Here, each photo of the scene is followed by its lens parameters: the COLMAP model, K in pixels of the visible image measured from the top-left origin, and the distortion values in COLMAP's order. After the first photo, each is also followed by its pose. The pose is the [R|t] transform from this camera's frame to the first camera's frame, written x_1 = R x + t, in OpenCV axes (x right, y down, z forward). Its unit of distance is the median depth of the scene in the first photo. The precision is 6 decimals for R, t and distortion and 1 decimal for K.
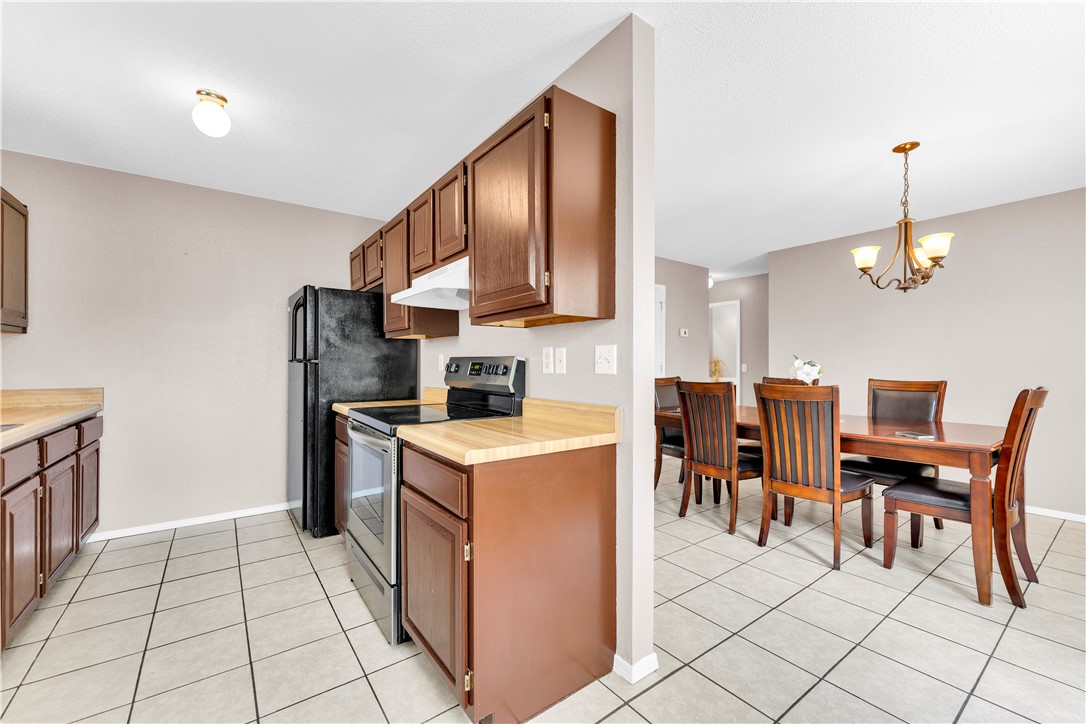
lens RADIAL K [[431.7, 0, 542.4], [0, 431.7, 362.4], [0, 0, 1]] dist [0.000440, 0.000436]
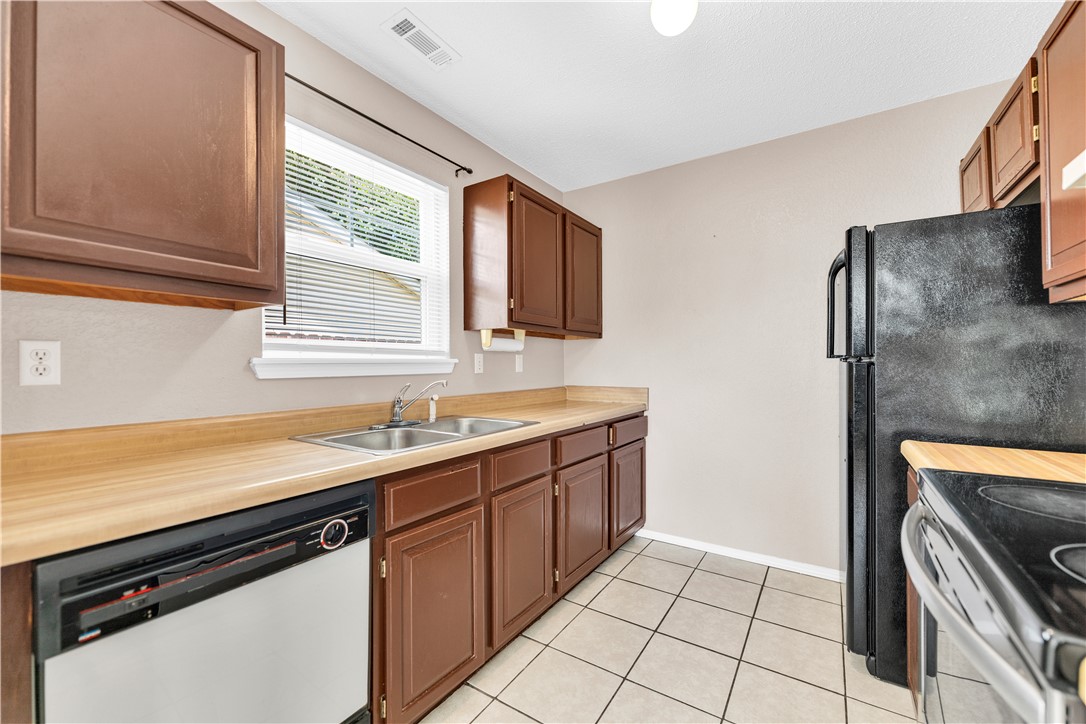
lens RADIAL K [[431.7, 0, 542.0], [0, 431.7, 362.5], [0, 0, 1]] dist [0.000440, 0.000436]
pose [[0.331502, -0.006139, -0.943434, -0.135987], [0.010095, 0.999945, -0.002959, -0.000309], [0.943400, -0.008544, 0.331546, 0.412538]]
